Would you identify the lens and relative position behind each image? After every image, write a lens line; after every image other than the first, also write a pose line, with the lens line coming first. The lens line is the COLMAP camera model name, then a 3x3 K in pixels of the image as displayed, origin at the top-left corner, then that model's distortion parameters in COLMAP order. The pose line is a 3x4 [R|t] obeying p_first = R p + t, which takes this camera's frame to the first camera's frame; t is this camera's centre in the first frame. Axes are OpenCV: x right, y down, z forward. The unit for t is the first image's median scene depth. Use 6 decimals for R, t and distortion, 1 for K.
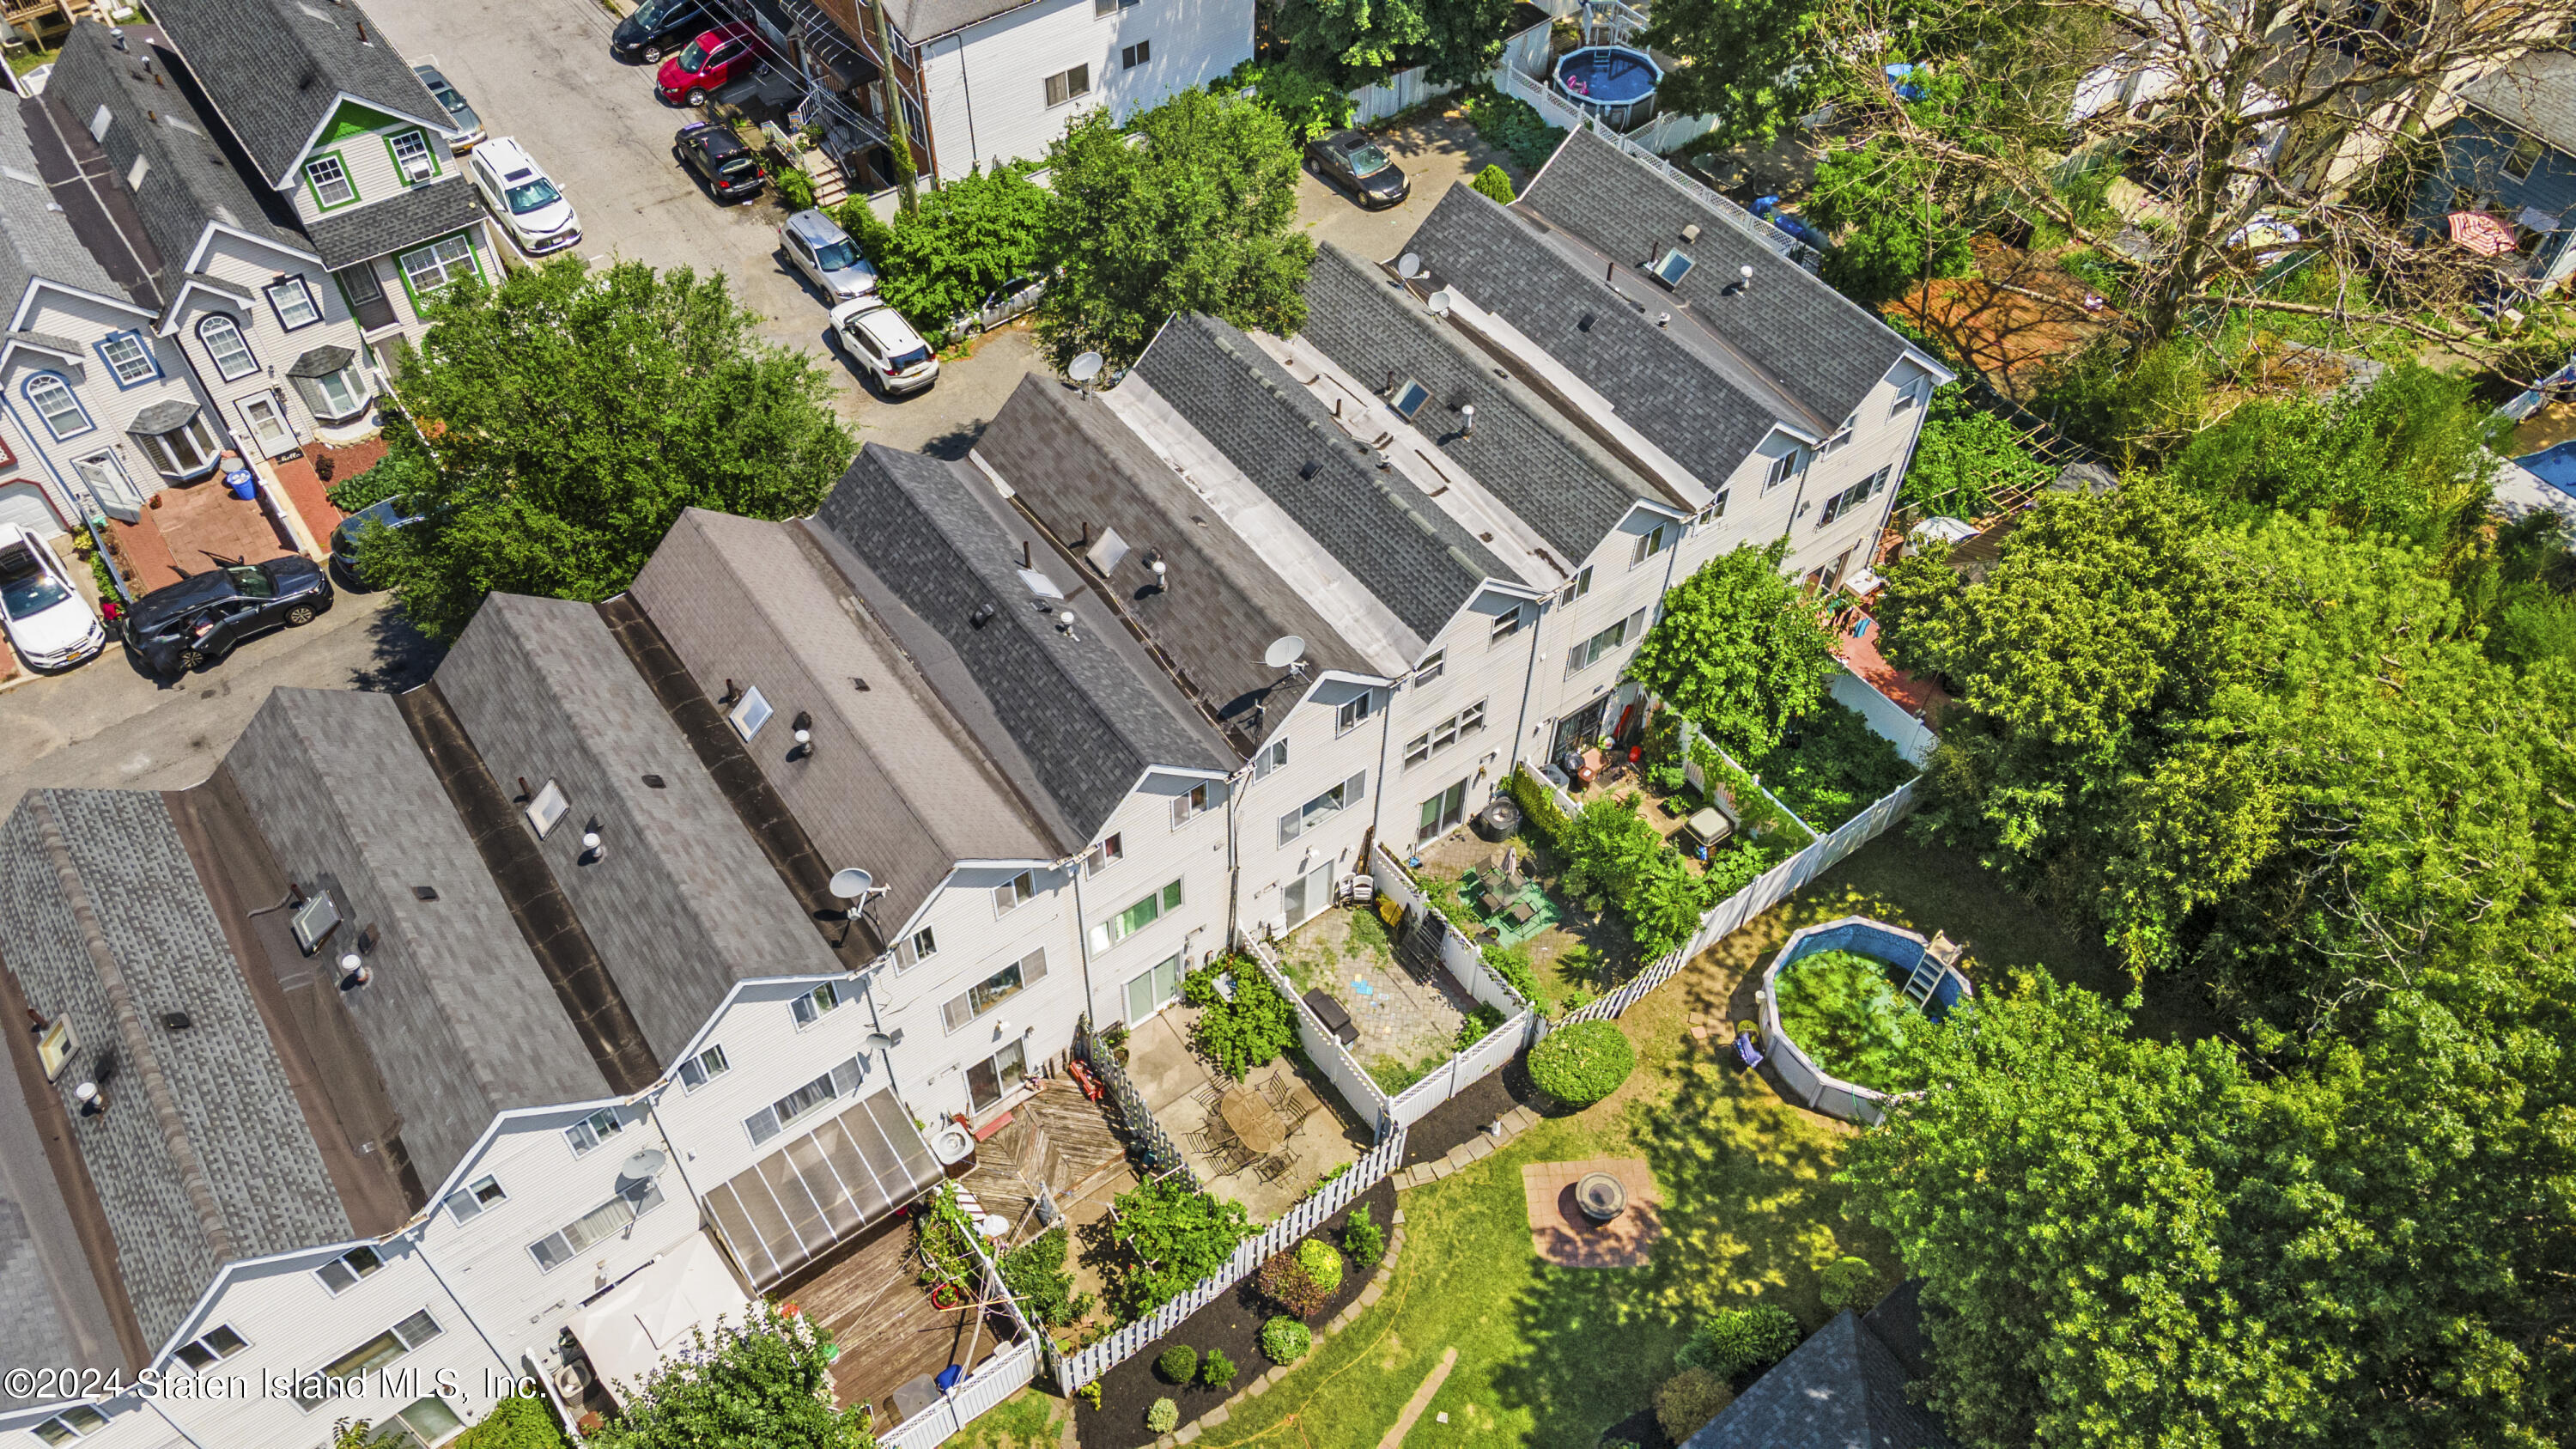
lens RADIAL K [[1881.0, 0, 1259.0], [0, 1881.0, 721.7], [0, 0, 1]] dist [0.070906, -0.129433]
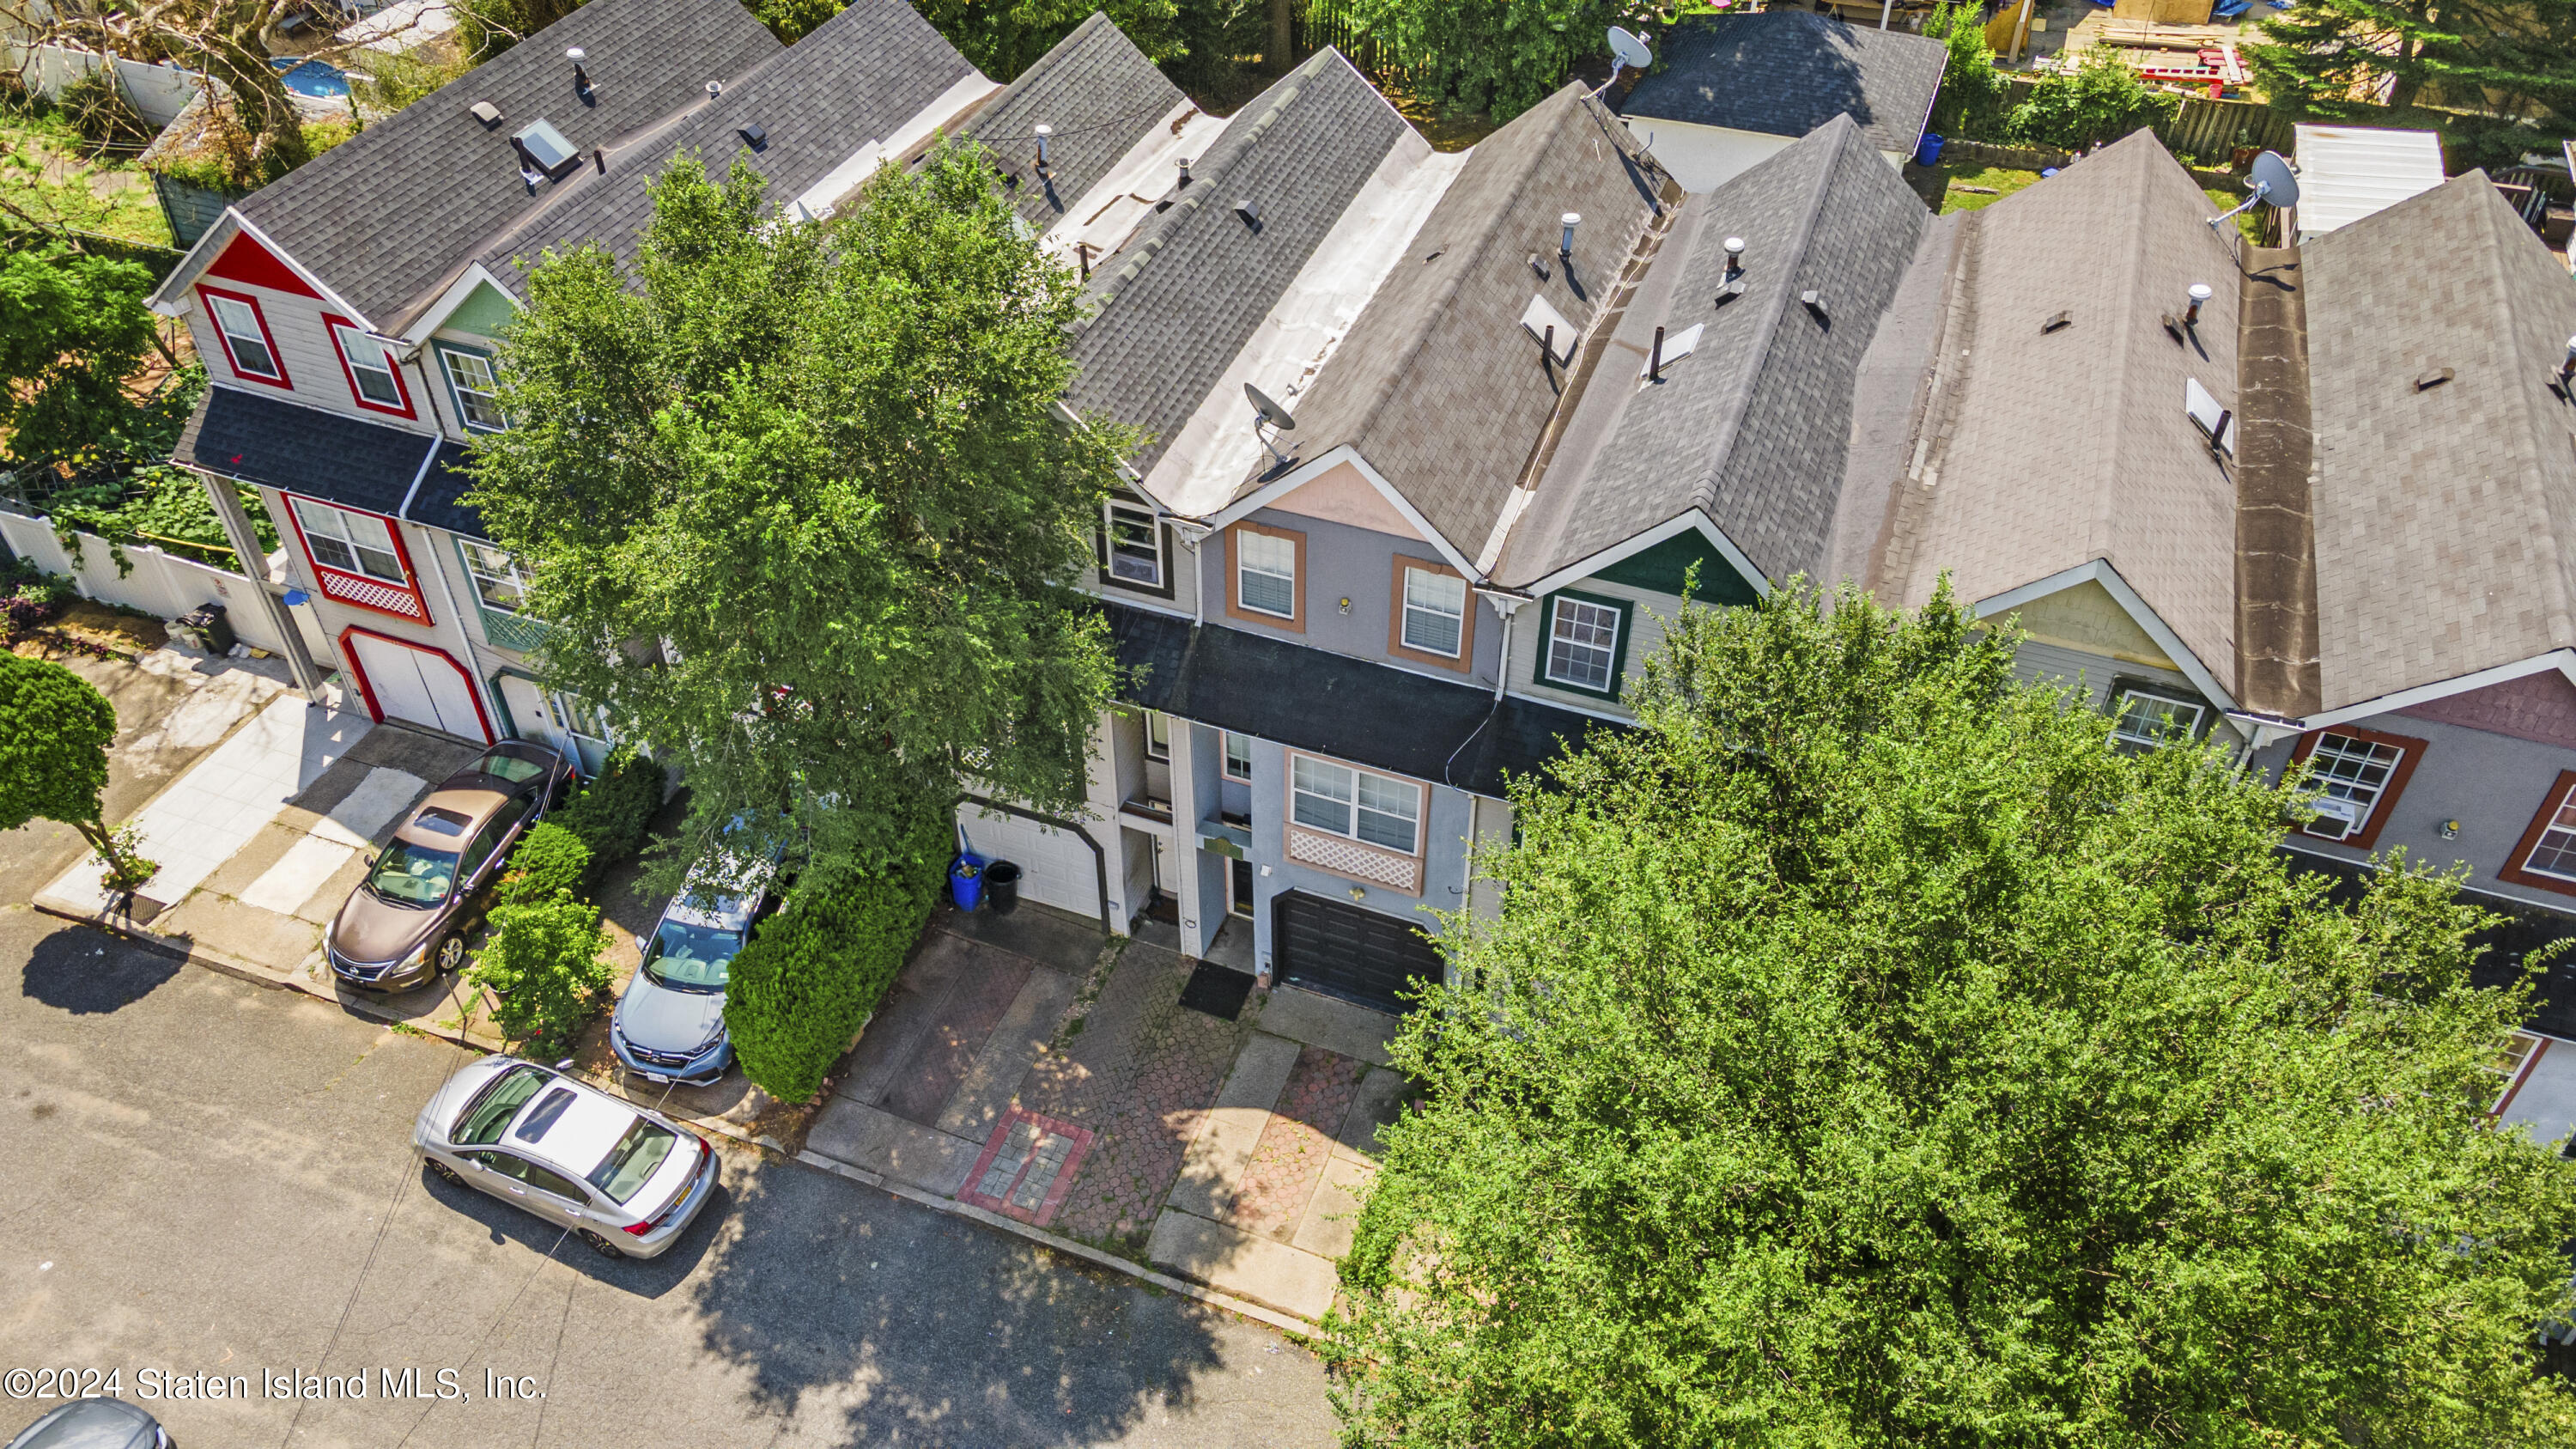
lens RADIAL K [[1891.9, 0, 1274.9], [0, 1891.9, 716.2], [0, 0, 1]] dist [-0.004710, 0.105228]
pose [[-0.544161, -0.555047, 0.629135, -0.509045], [0.644914, 0.202912, 0.736826, -0.601317], [-0.536632, 0.806690, 0.247542, 0.996329]]
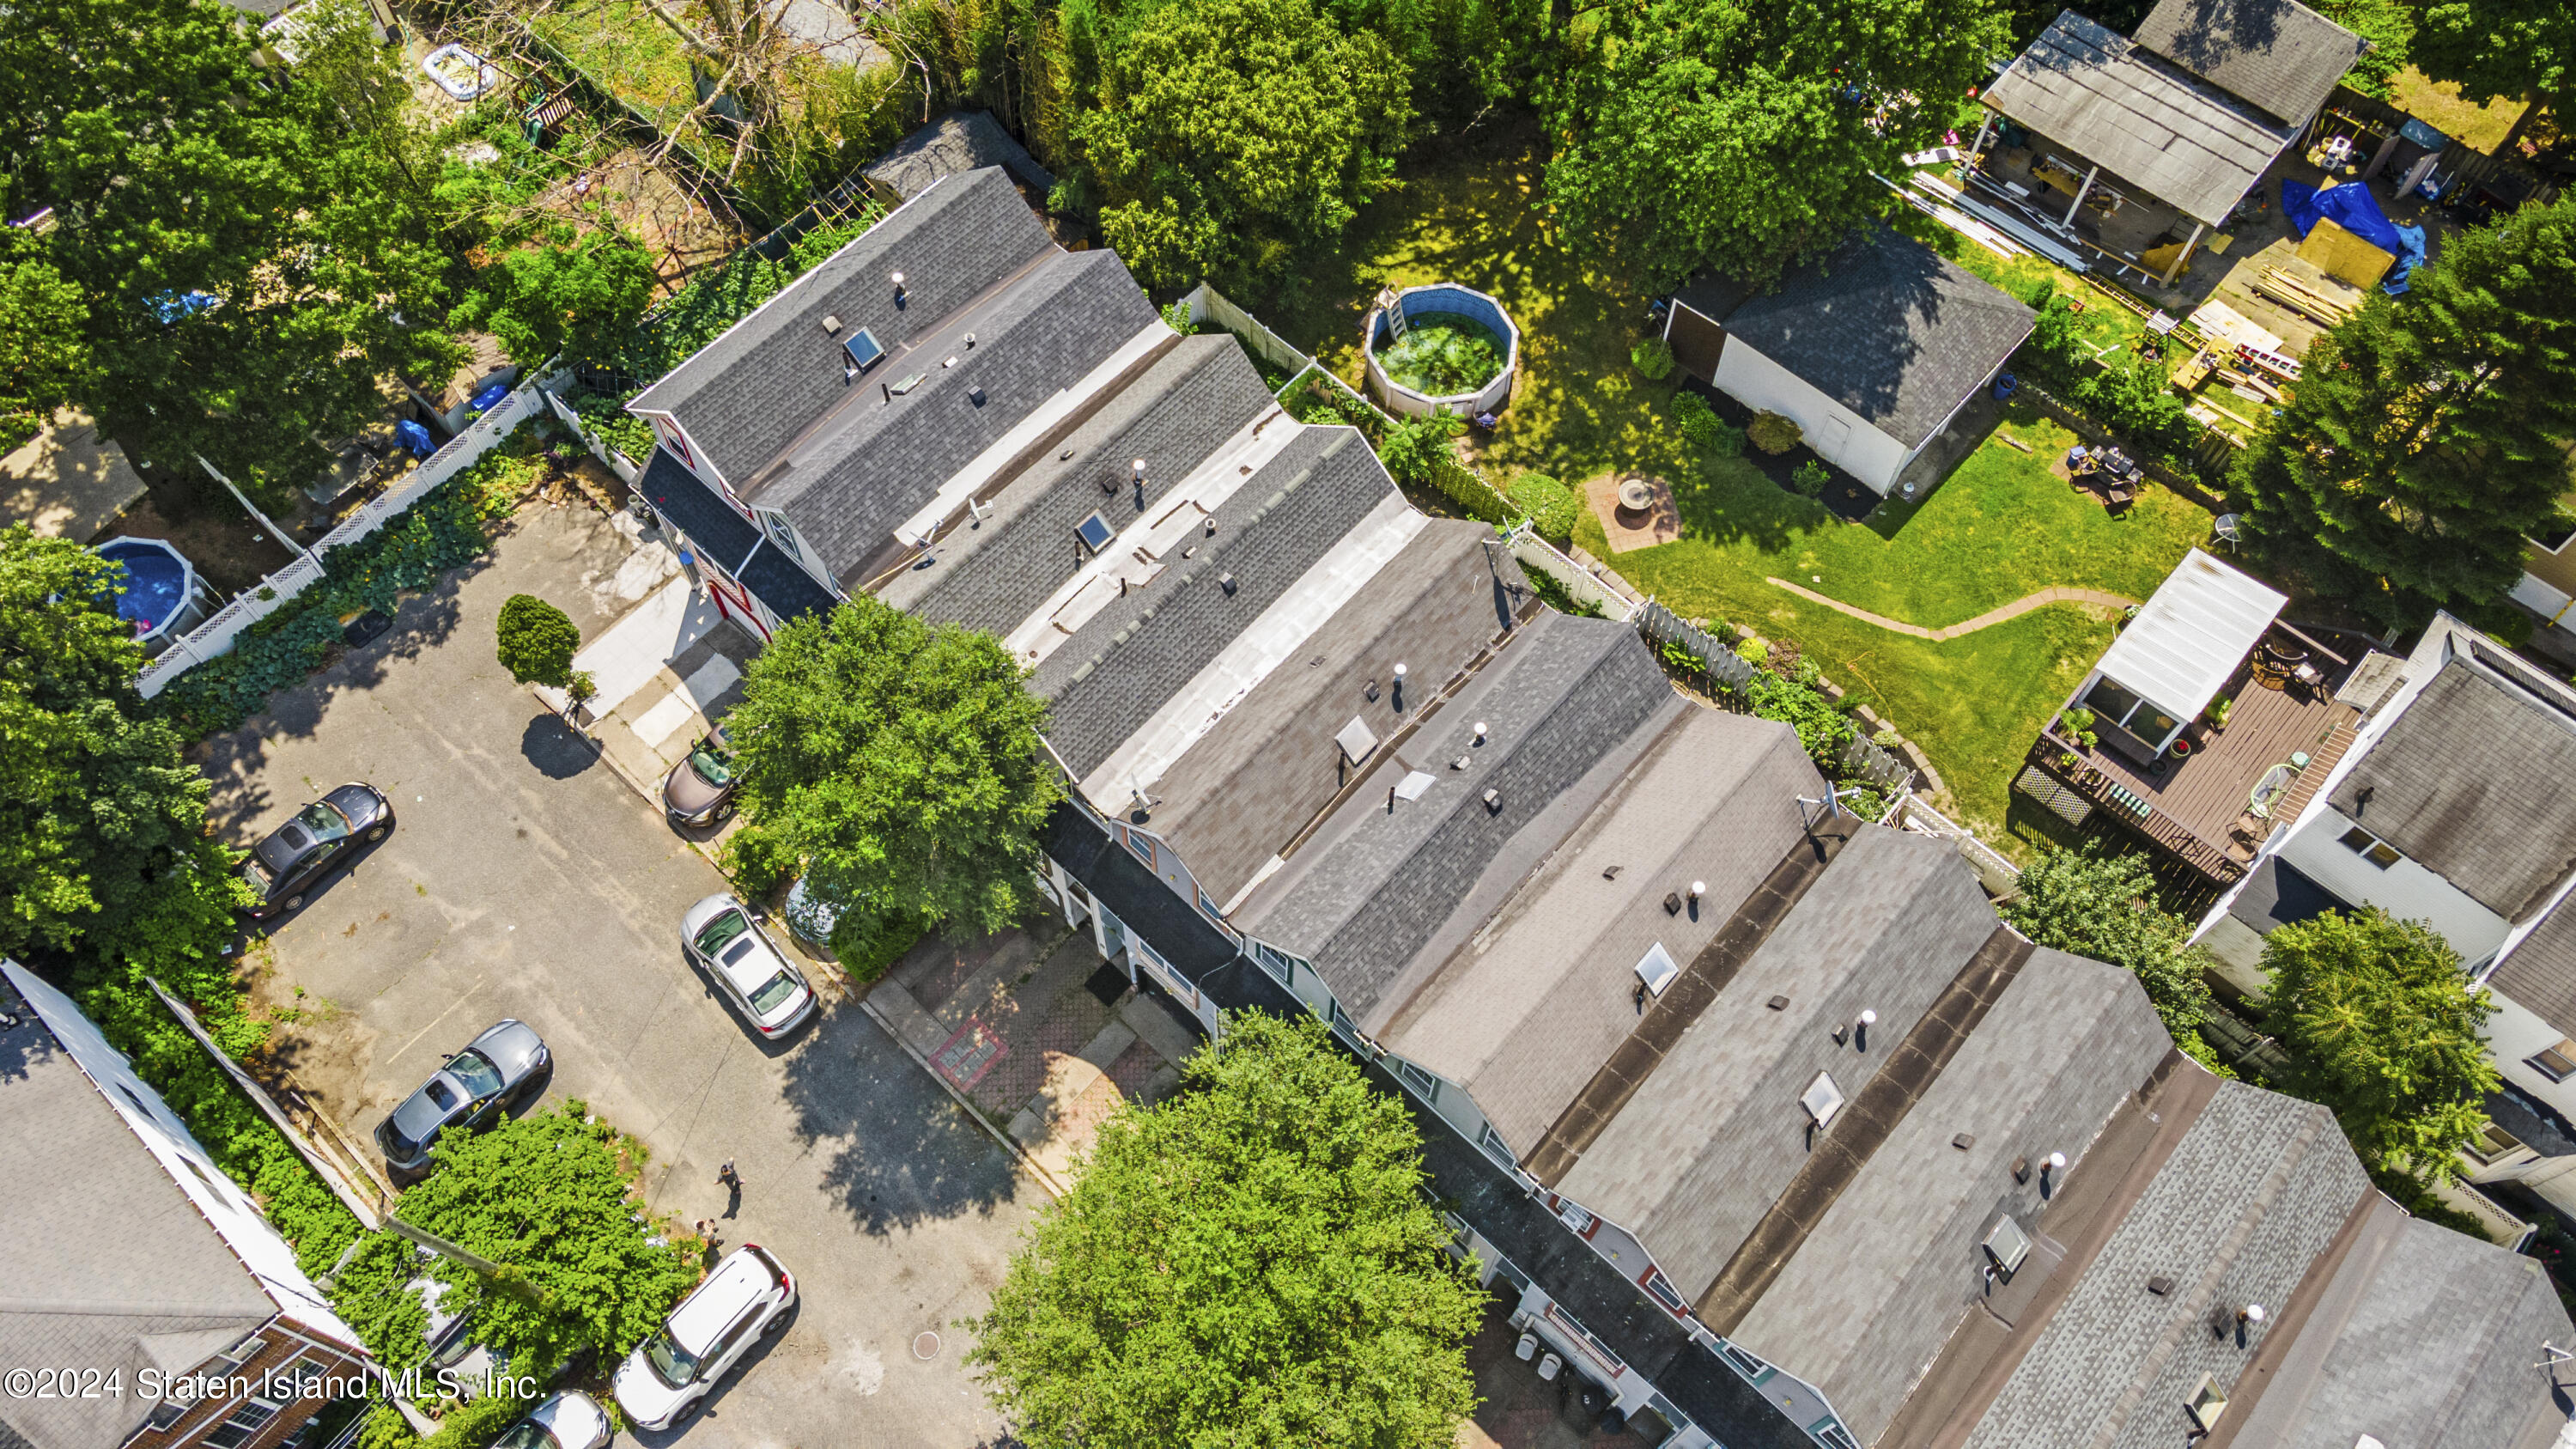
lens RADIAL K [[1885.8, 0, 1260.7], [0, 1885.8, 719.7], [0, 0, 1]] dist [0.037582, -0.005216]
pose [[-0.196988, -0.861180, 0.468578, -0.554723], [0.748263, 0.176757, 0.639421, -0.809508], [-0.633481, 0.476578, 0.609570, 0.383368]]
